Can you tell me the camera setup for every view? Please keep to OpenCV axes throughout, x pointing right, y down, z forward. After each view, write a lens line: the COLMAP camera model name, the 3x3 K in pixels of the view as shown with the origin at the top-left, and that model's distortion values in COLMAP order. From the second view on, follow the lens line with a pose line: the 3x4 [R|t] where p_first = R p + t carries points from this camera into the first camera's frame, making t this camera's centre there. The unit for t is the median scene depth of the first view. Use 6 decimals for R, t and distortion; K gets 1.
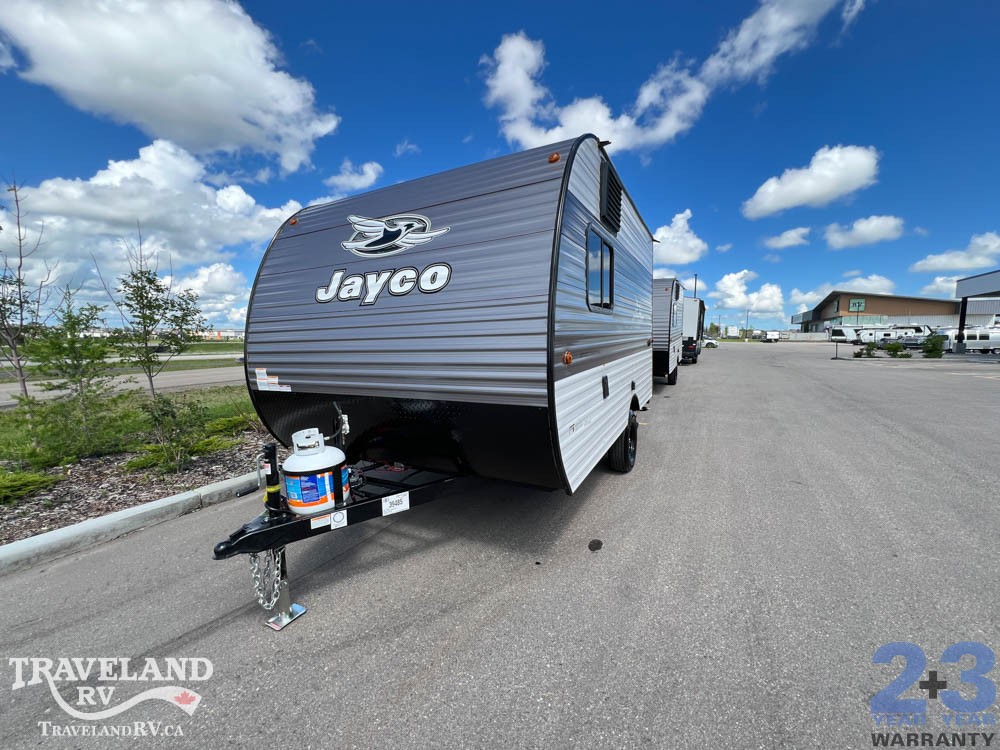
lens RADIAL K [[398.6, 0, 502.4], [0, 398.6, 372.6], [0, 0, 1]] dist [-0.000631, 0.000321]
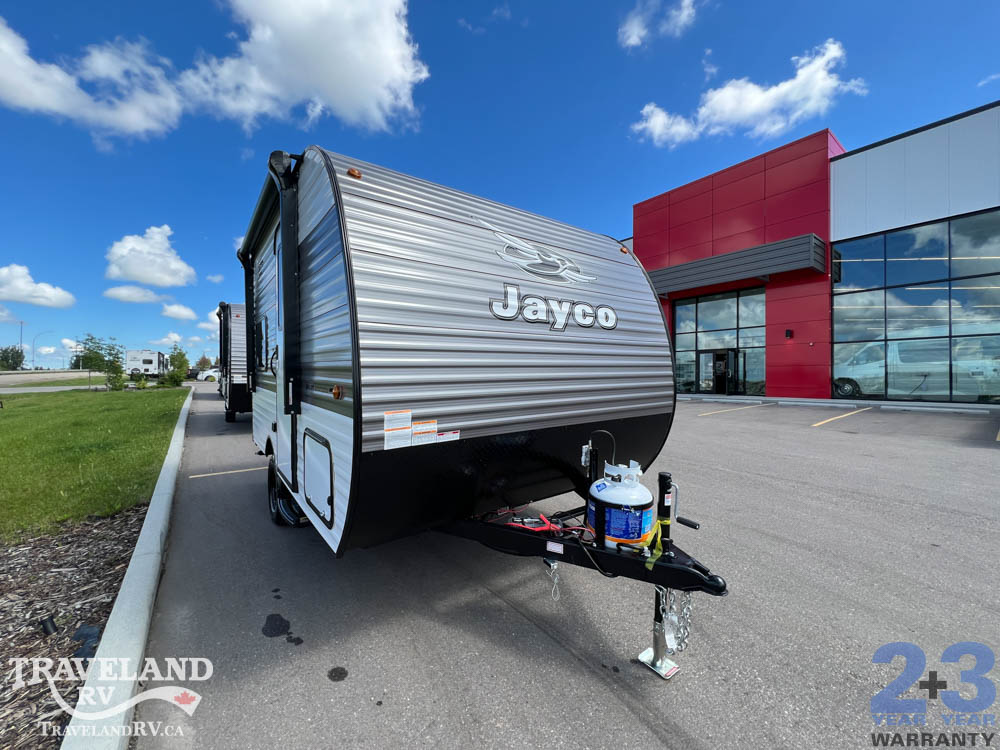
lens RADIAL K [[398.6, 0, 503.8], [0, 398.6, 378.1], [0, 0, 1]] dist [-0.000631, 0.000321]
pose [[0.432115, 0.003325, 0.901812, -1.225202], [0.066319, 0.997168, -0.035454, -0.031281], [-0.899377, 0.075127, 0.430671, 0.692835]]
